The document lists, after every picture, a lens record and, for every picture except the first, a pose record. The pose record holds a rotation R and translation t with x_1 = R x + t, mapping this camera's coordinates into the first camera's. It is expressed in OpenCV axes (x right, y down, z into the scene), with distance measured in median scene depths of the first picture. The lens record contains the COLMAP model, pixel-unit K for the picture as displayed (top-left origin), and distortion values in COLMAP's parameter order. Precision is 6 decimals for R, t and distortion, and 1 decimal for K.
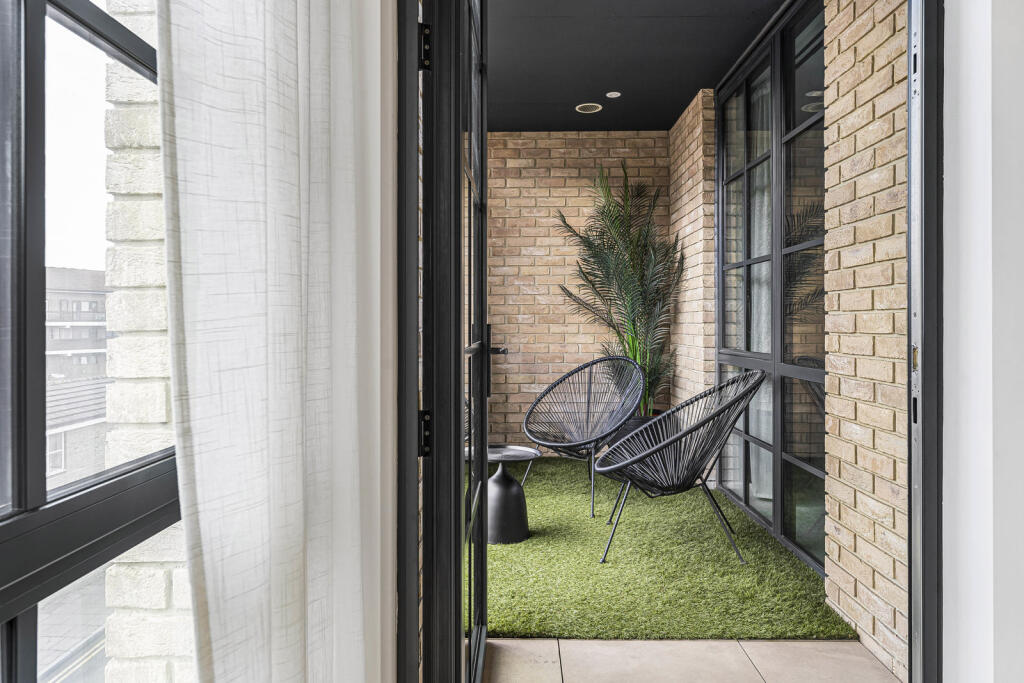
lens RADIAL K [[635.1, 0, 514.1], [0, 635.1, 331.1], [0, 0, 1]] dist [0.005349, 0.001976]
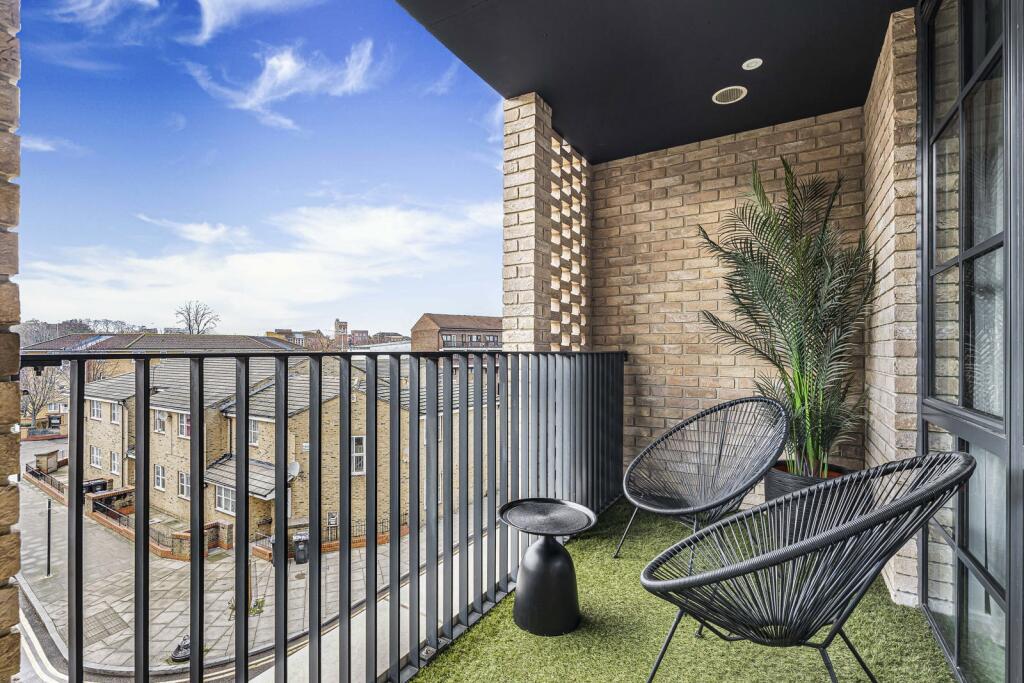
lens RADIAL K [[466.0, 0, 509.2], [0, 466.0, 351.6], [0, 0, 1]] dist [-0.000630, -0.000373]
pose [[0.867383, 0.005962, -0.497606, 0.153461], [-0.009352, 0.999947, -0.004322, -0.010110], [0.497554, 0.008403, 0.867392, 0.296640]]
